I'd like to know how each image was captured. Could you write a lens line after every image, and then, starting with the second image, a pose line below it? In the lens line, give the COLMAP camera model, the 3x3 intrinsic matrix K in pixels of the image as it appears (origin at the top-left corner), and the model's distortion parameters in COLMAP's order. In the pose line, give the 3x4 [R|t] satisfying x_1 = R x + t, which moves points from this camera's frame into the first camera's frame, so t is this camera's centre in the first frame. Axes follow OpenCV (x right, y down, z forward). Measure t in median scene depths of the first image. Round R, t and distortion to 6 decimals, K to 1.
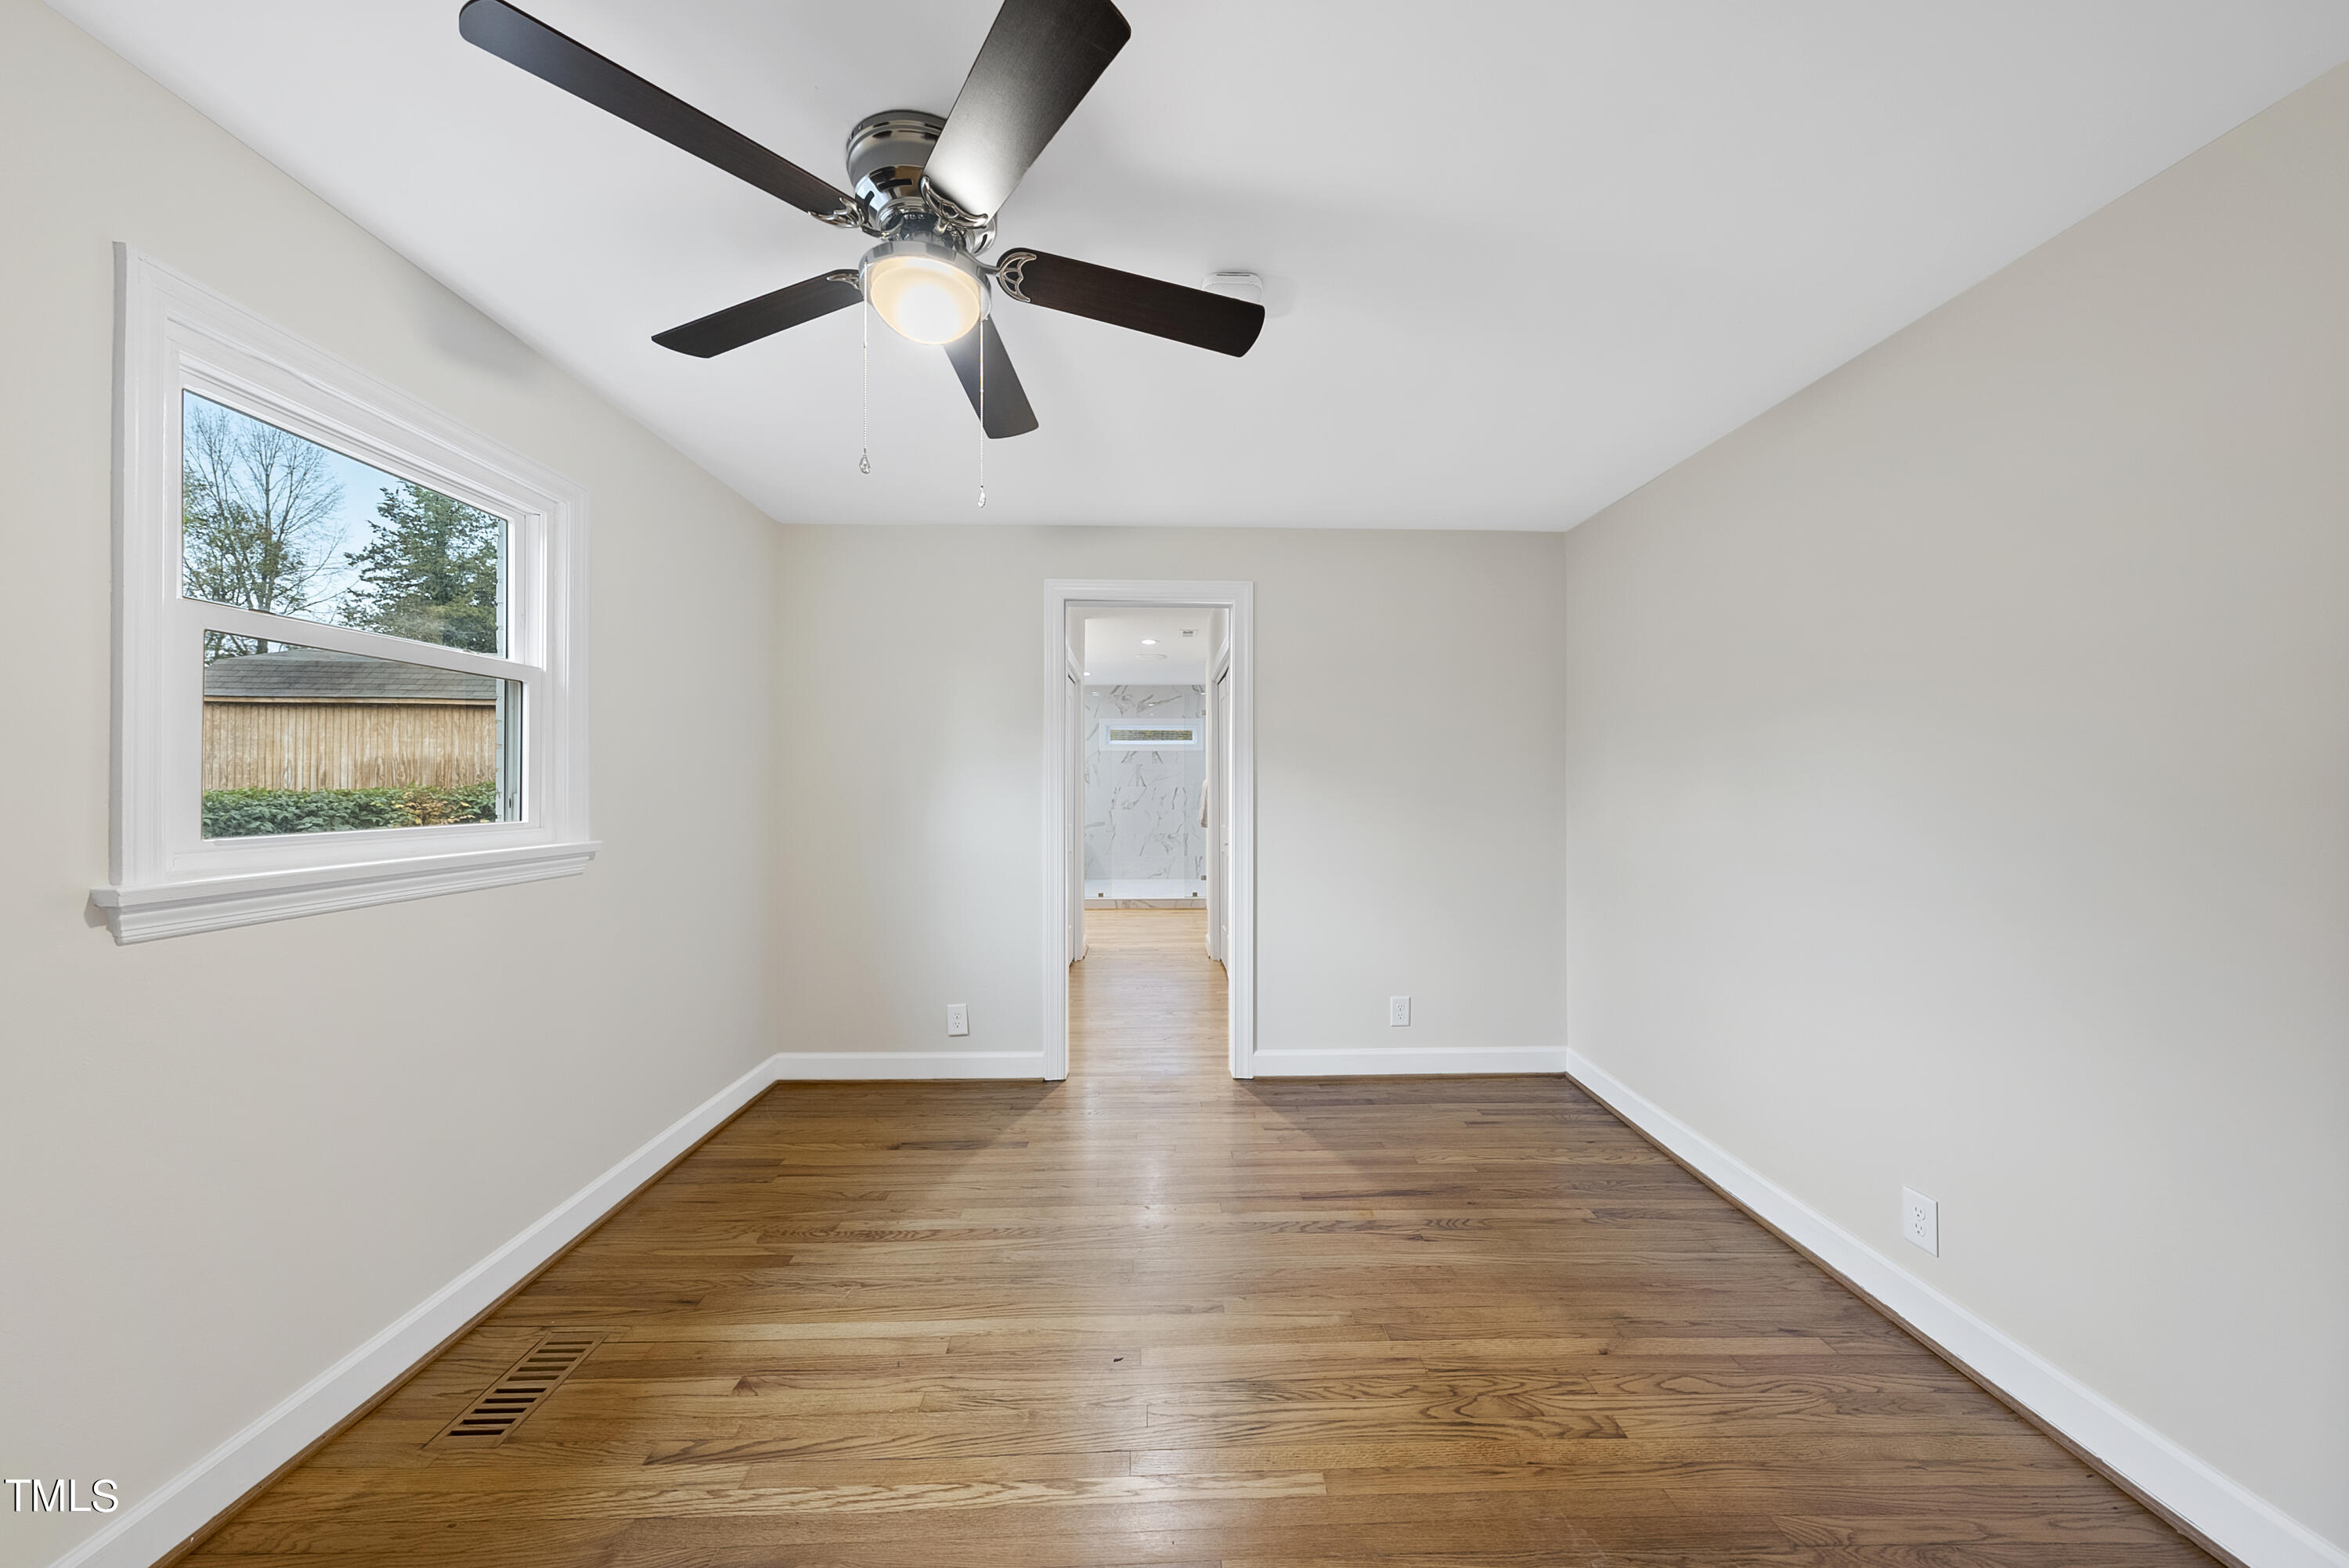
lens RADIAL K [[806.2, 0, 1182.8], [0, 806.2, 788.9], [0, 0, 1]] dist [-0.001271, -0.000308]
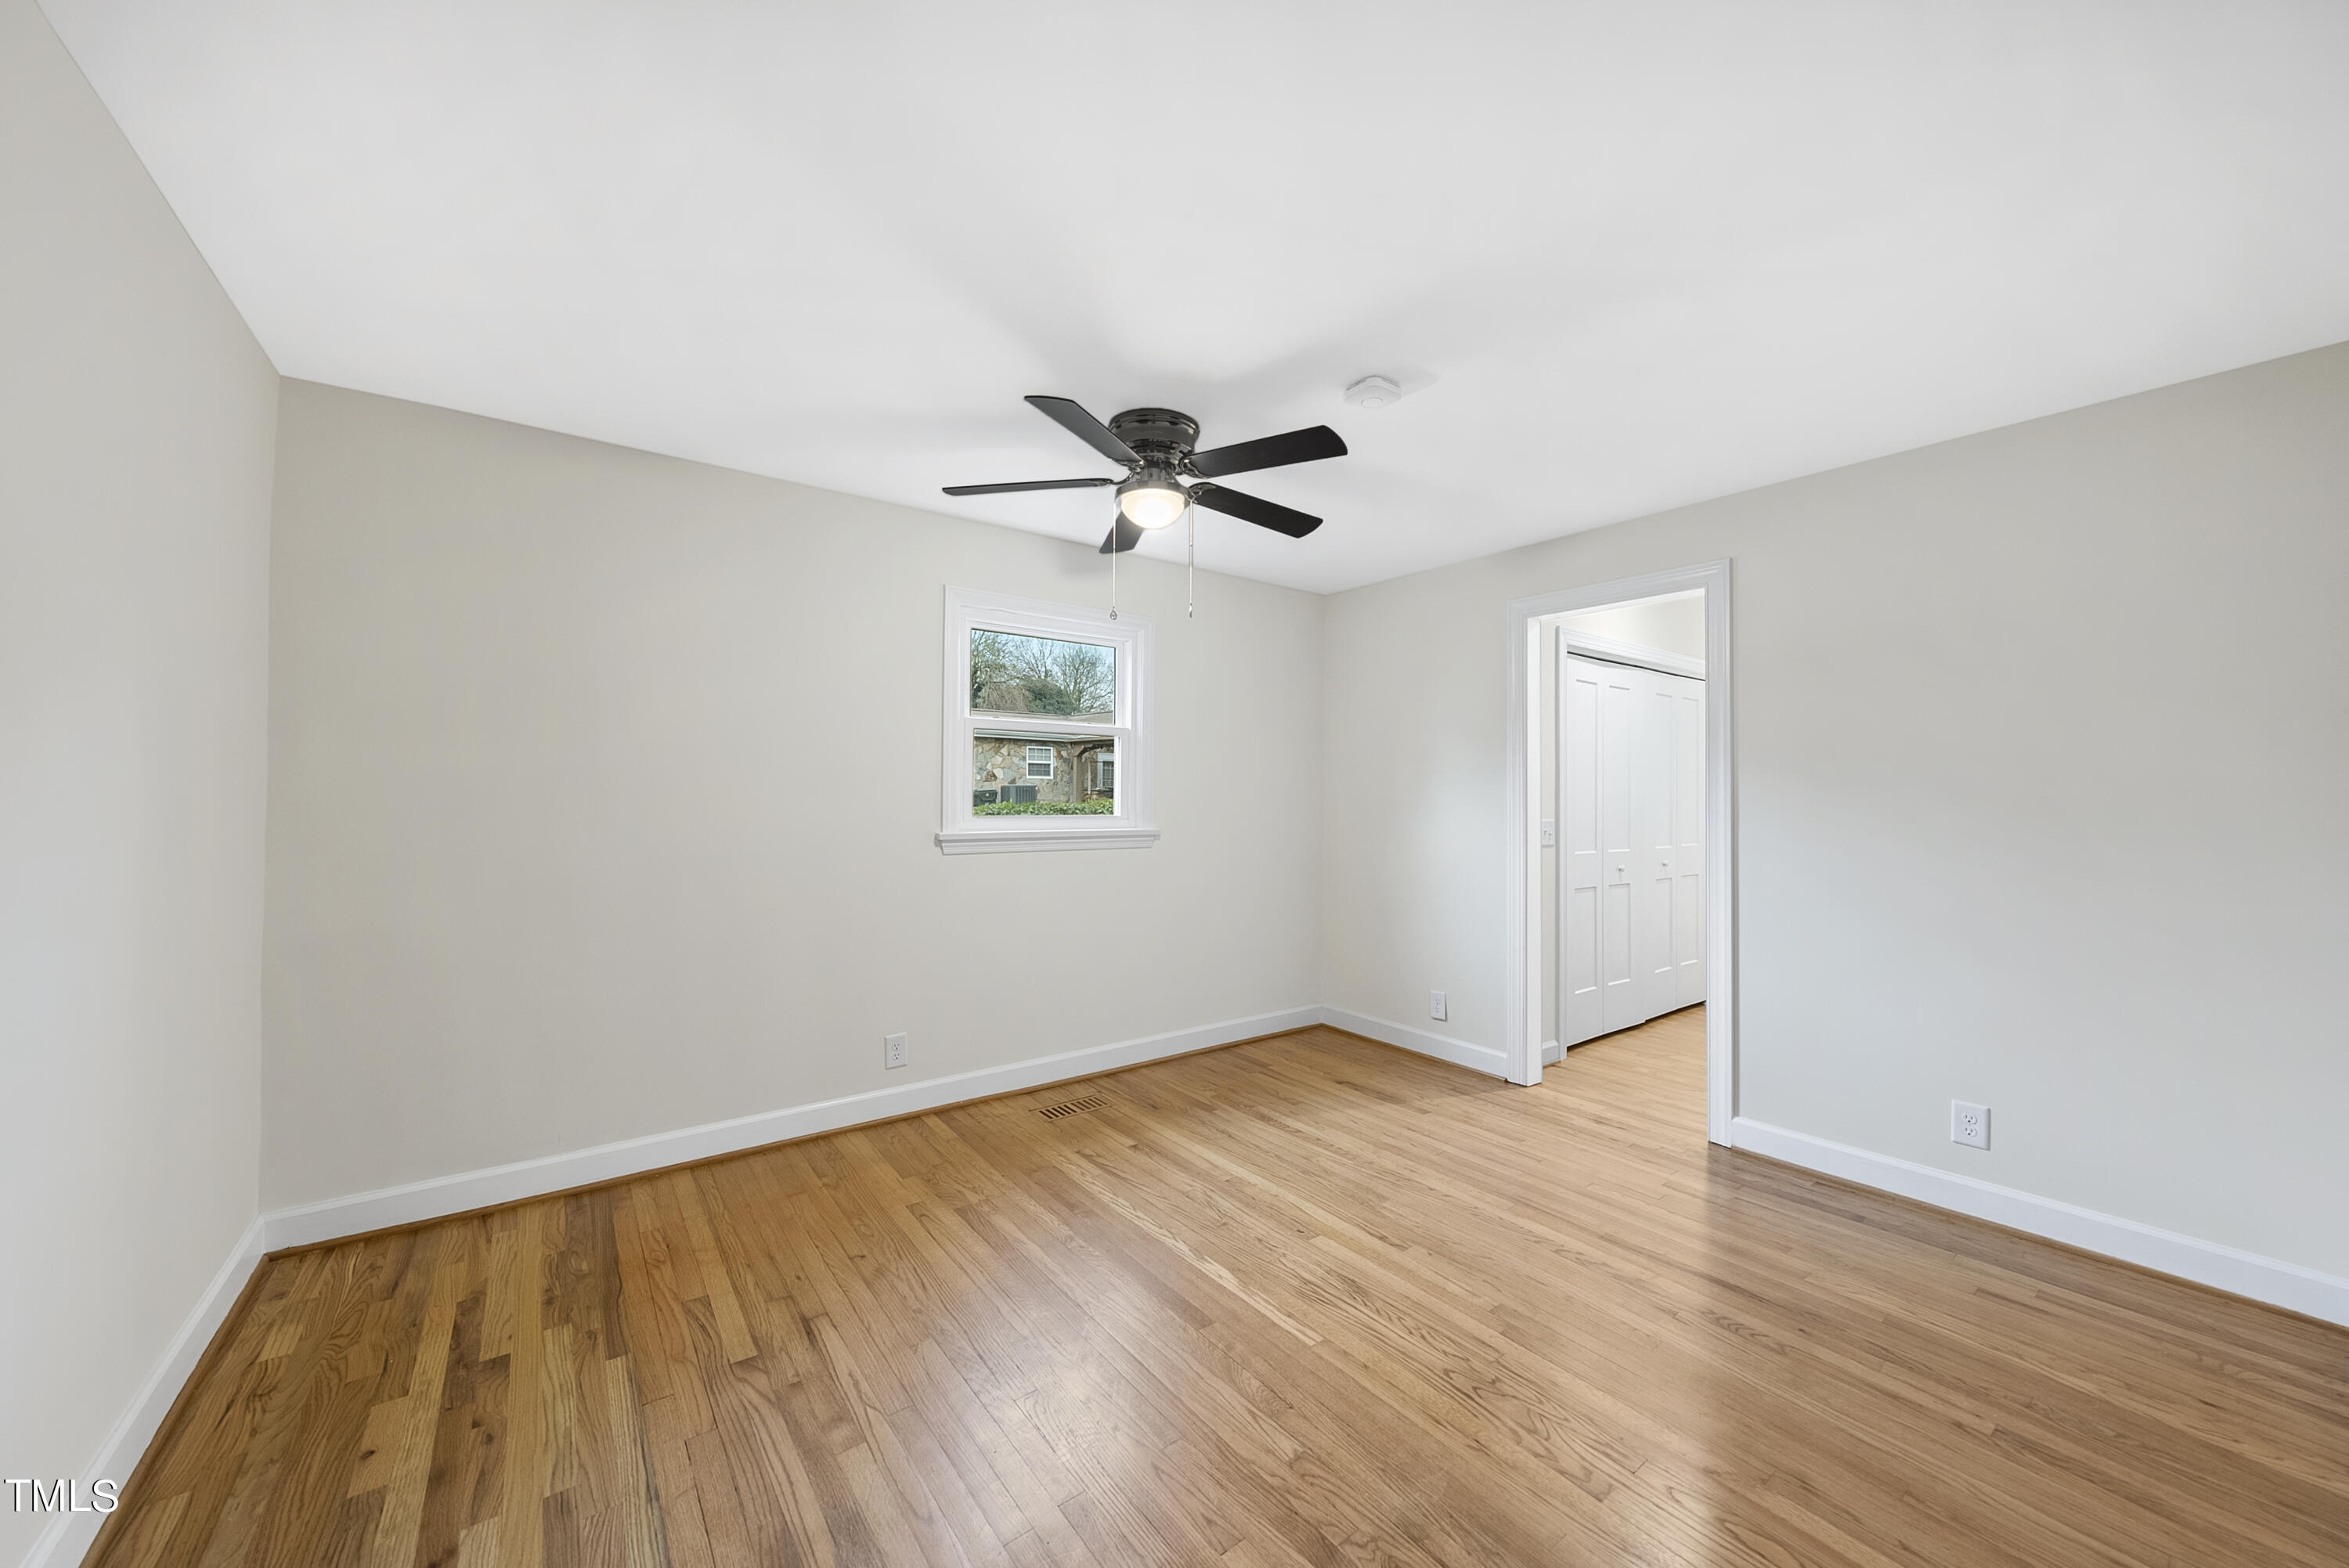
lens RADIAL K [[841.1, 0, 1177.5], [0, 841.1, 783.3], [0, 0, 1]] dist [-0.001004, 0.000305]
pose [[0.581507, -0.008110, -0.813501, 0.699997], [-0.012081, 0.999754, -0.018602, 0.002624], [0.813452, 0.020646, 0.581266, 0.016563]]
